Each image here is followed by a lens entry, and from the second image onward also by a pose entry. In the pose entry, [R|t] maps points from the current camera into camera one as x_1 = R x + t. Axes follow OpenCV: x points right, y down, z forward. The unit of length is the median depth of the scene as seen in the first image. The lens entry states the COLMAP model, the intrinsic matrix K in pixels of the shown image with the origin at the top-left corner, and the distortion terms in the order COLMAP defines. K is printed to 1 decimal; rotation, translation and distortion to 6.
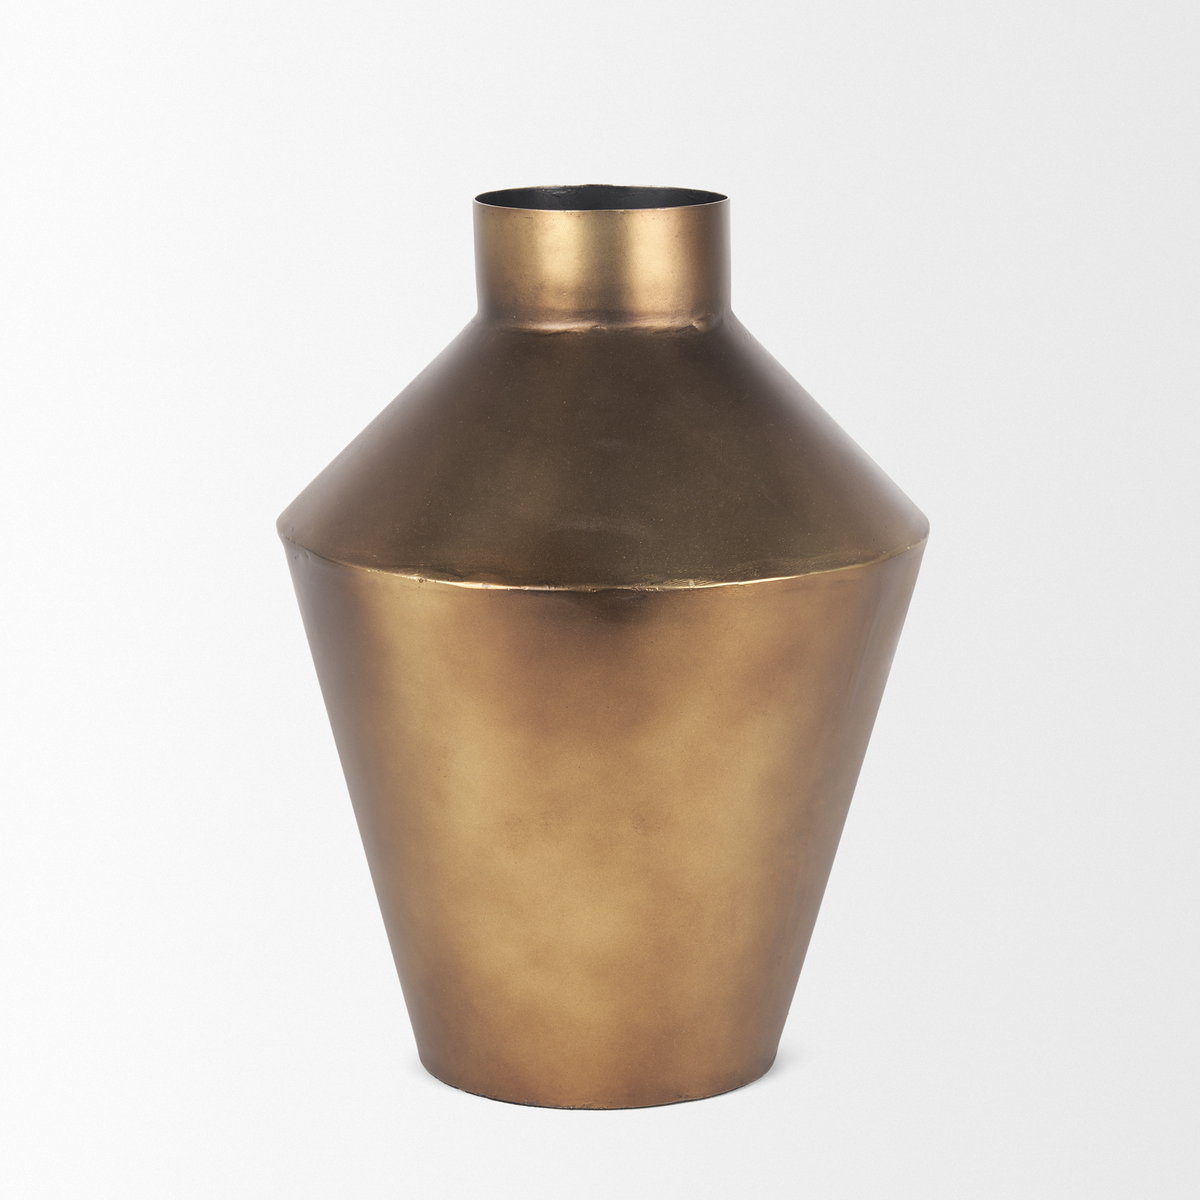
lens RADIAL K [[3549.0, 0, 600.0], [0, 3549.0, 600.0], [0, 0, 1]] dist [-0.074633, -0.472136]
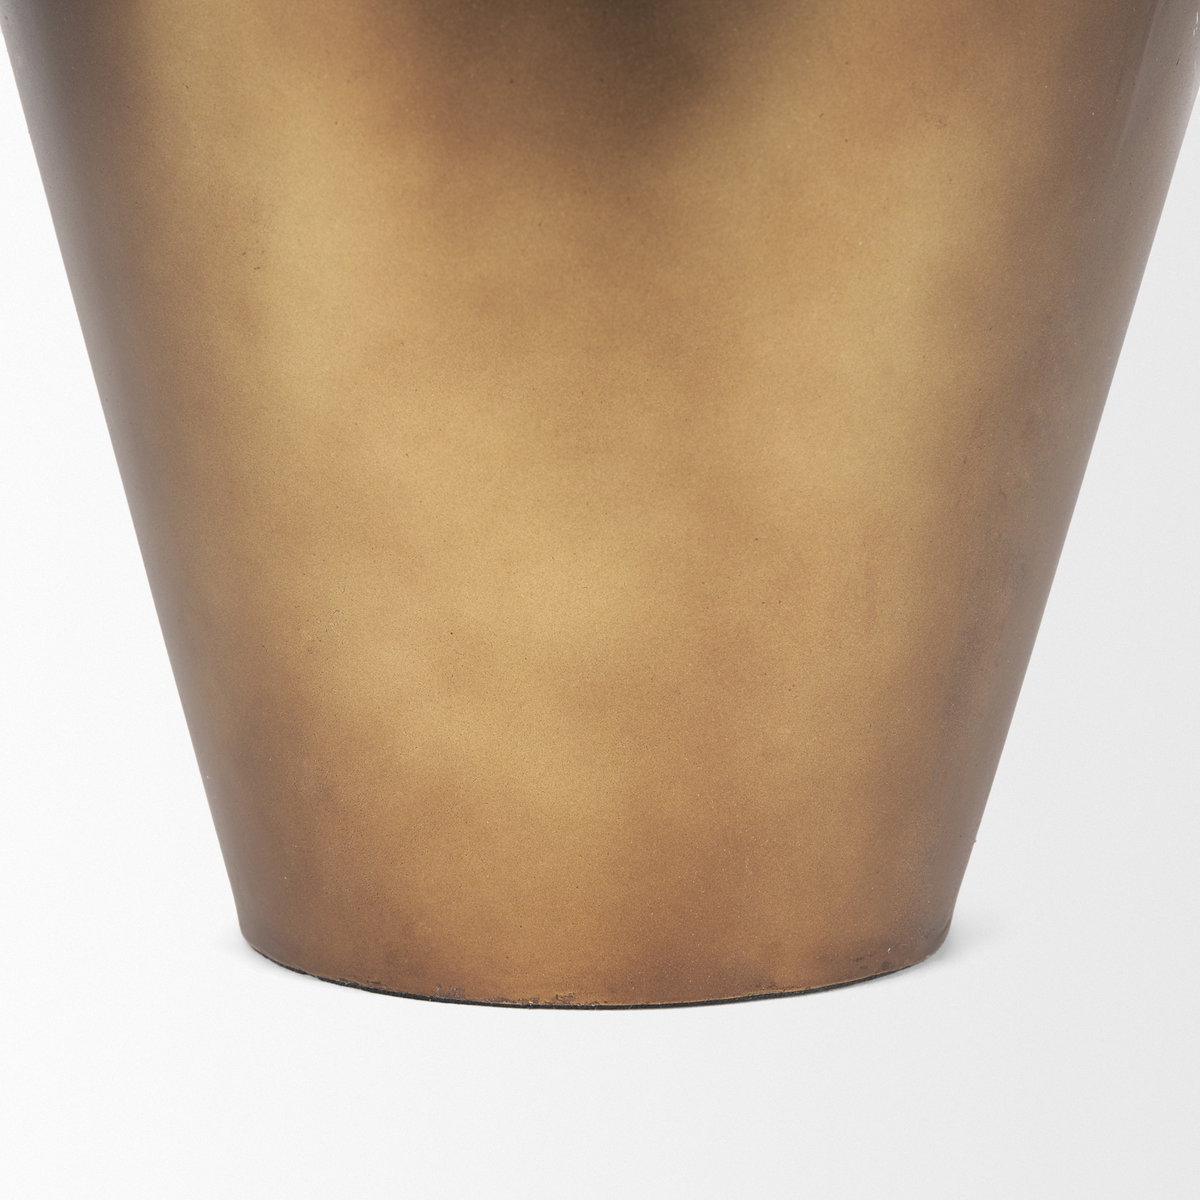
lens RADIAL K [[3549.0, 0, 600.0], [0, 3549.0, 600.0], [0, 0, 1]] dist [-0.074633, -0.472136]
pose [[0.999700, 0.005469, -0.023877, 0.012640], [-0.006600, 0.998846, -0.047566, 0.112804], [0.023589, 0.047709, 0.998583, 0.523997]]
